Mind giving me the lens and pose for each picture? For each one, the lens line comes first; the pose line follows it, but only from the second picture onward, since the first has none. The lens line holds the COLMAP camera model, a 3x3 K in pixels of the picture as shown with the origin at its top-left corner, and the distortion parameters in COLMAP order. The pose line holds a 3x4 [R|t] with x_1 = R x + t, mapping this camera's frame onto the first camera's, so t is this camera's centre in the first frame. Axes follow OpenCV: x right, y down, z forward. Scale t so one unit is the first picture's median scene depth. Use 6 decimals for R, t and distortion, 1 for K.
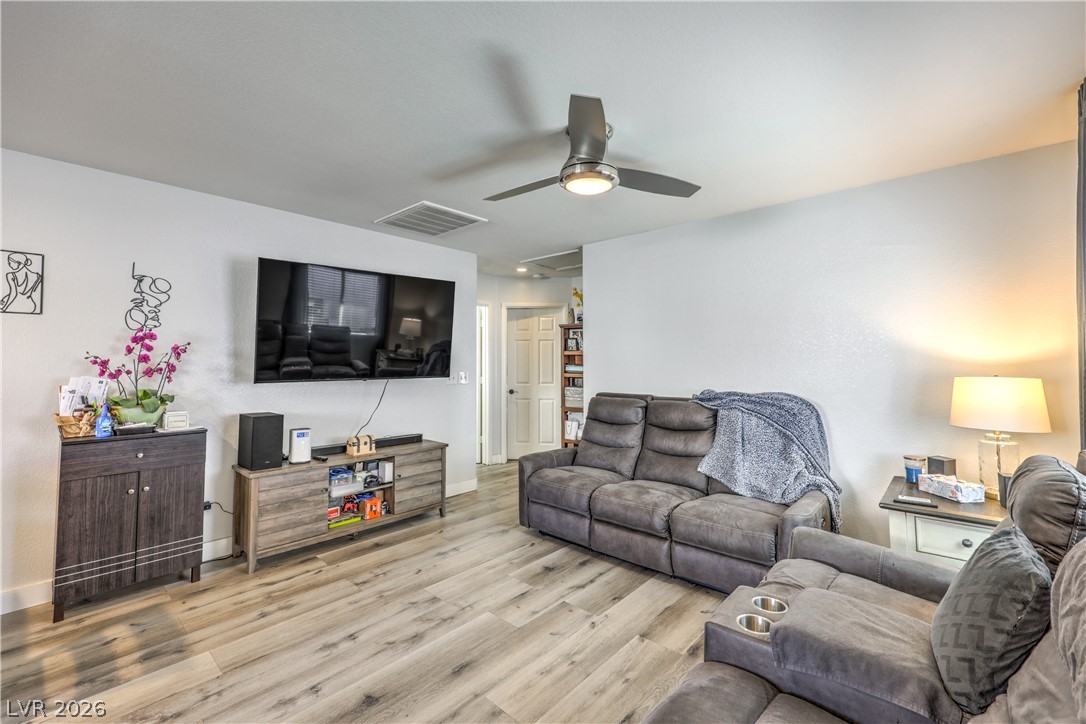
lens RADIAL K [[457.8, 0, 546.1], [0, 457.8, 342.6], [0, 0, 1]] dist [0.000977, -0.000114]
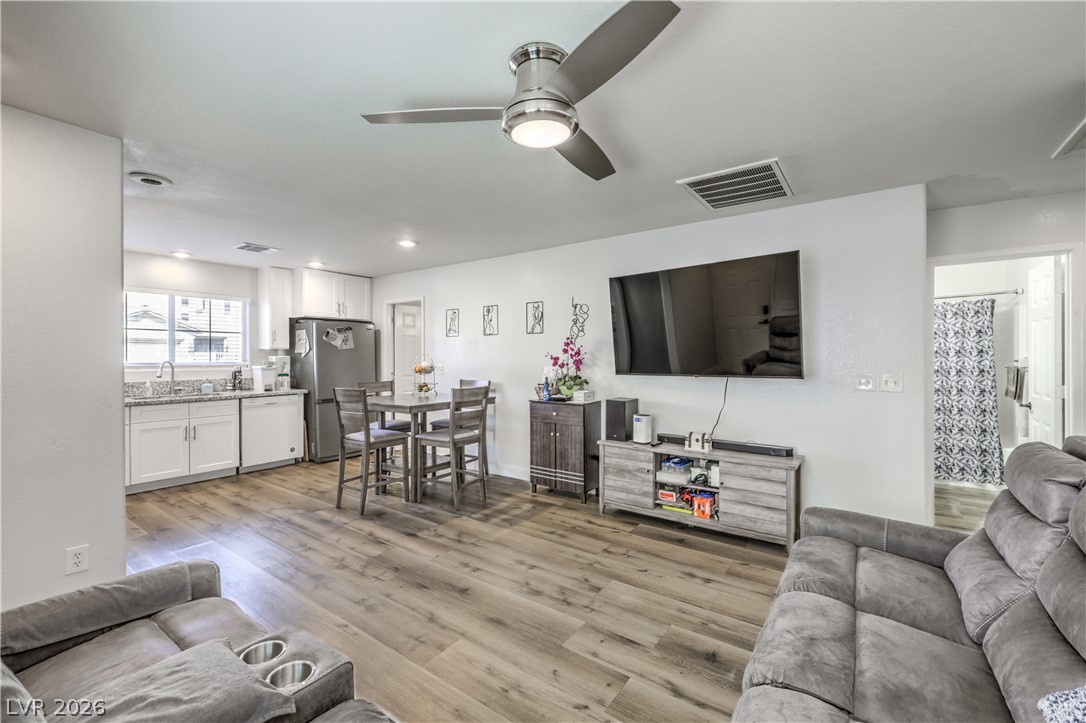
lens RADIAL K [[455.0, 0, 548.5], [0, 455.0, 358.8], [0, 0, 1]] dist [0.001726, 0.000162]
pose [[0.108096, 0.005105, -0.994127, 0.640182], [0.043388, 0.999010, 0.009847, 0.022549], [0.993193, -0.044197, 0.107767, 0.674850]]
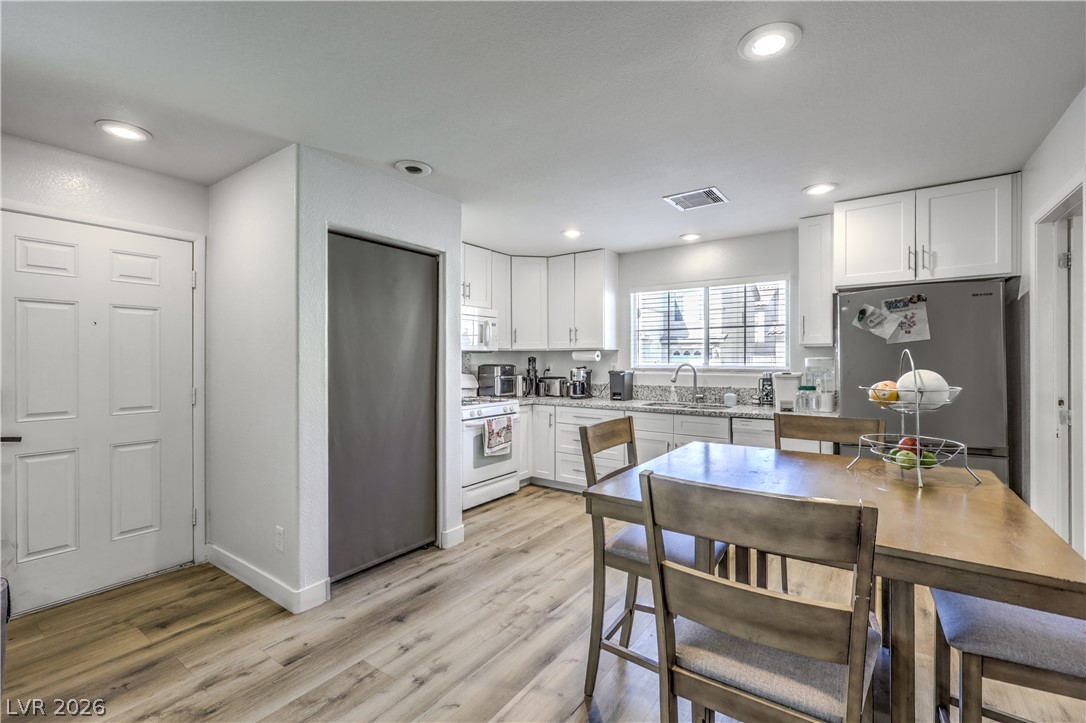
lens RADIAL K [[468.7, 0, 552.1], [0, 468.7, 360.4], [0, 0, 1]] dist [0.002705, -0.000016]
pose [[-0.992229, -0.001564, -0.124416, -0.548655], [0.003722, 0.999101, -0.042238, 0.037796], [0.124370, -0.042372, -0.991331, 0.891621]]
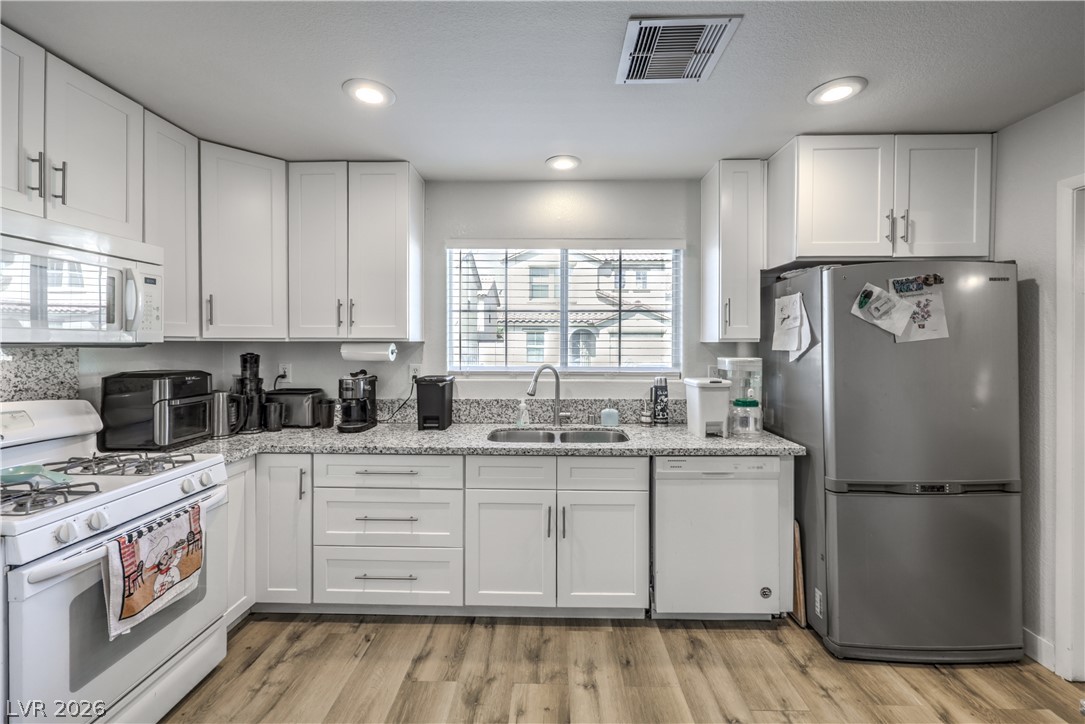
lens RADIAL K [[451.5, 0, 541.5], [0, 451.5, 347.7], [0, 0, 1]] dist [0.001176, 0.000098]
pose [[-0.759052, -0.000594, -0.651030, -0.553760], [0.023737, 0.999309, -0.028587, -0.022371], [0.650597, -0.037152, -0.758514, 0.159891]]
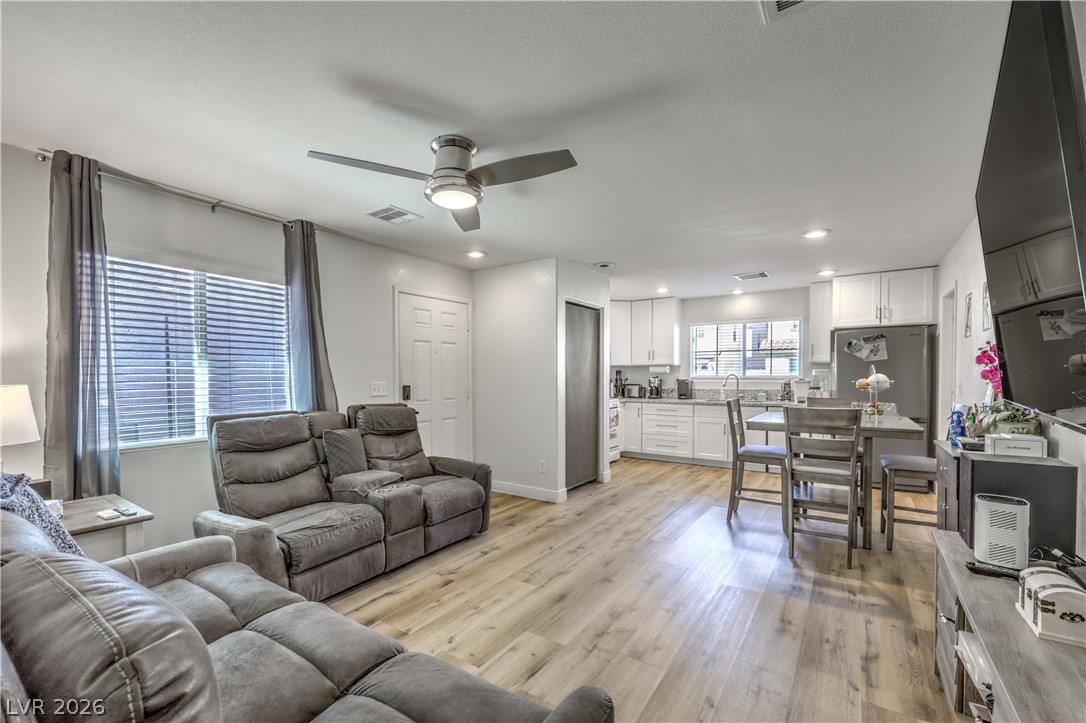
lens RADIAL K [[452.0, 0, 545.7], [0, 452.0, 385.8], [0, 0, 1]] dist [0.000596, 0.000061]
pose [[-0.991046, 0.005123, -0.133424, 0.021545], [0.007559, 0.999814, -0.017763, 0.074636], [0.133308, -0.018612, -0.990900, 1.503867]]
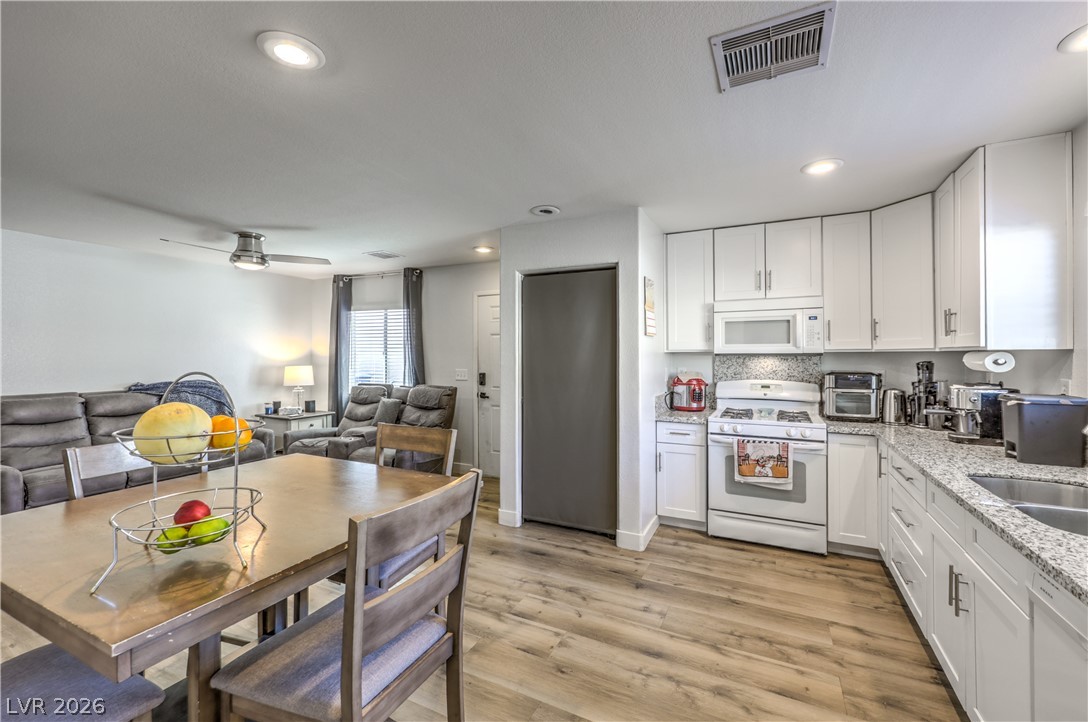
lens RADIAL K [[451.6, 0, 556.9], [0, 451.6, 351.0], [0, 0, 1]] dist [-0.002235, 0.000517]
pose [[-0.279698, 0.005685, 0.960071, -1.442854], [-0.042320, 0.998938, -0.018244, -0.018880], [-0.959155, -0.045733, -0.279160, 0.237744]]
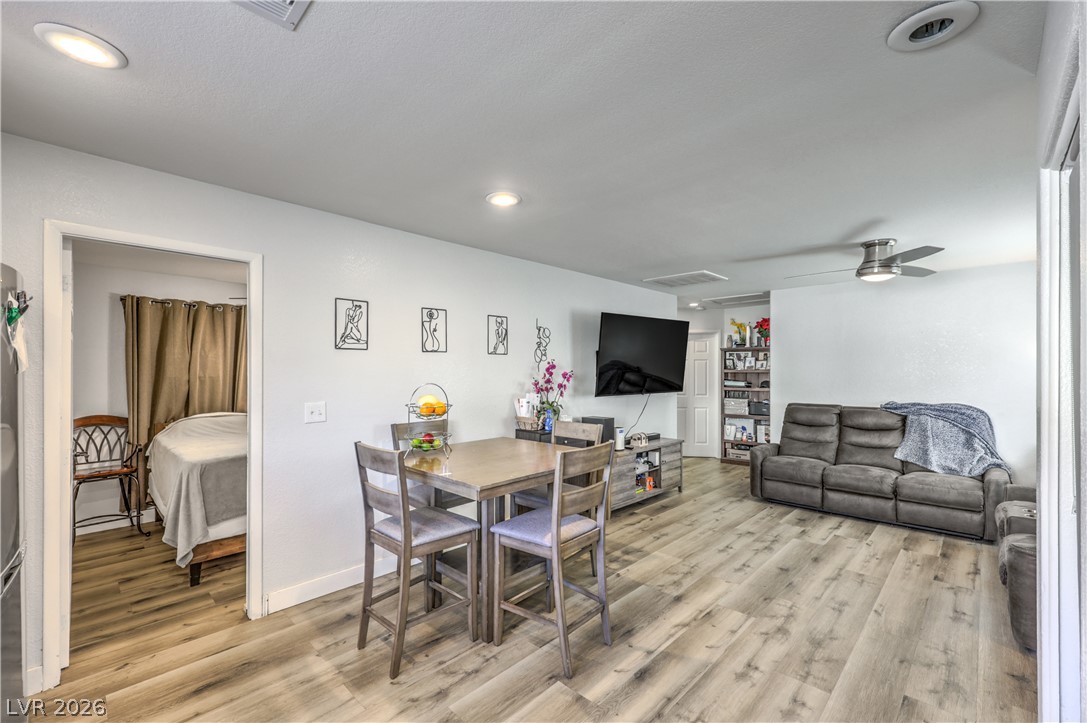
lens RADIAL K [[459.5, 0, 543.7], [0, 459.5, 371.9], [0, 0, 1]] dist [-0.000832, -0.000205]
pose [[0.999191, -0.001127, -0.040190, -0.752686], [0.002901, 0.999023, 0.044107, -0.059096], [0.040101, -0.044187, 0.998218, -0.501673]]
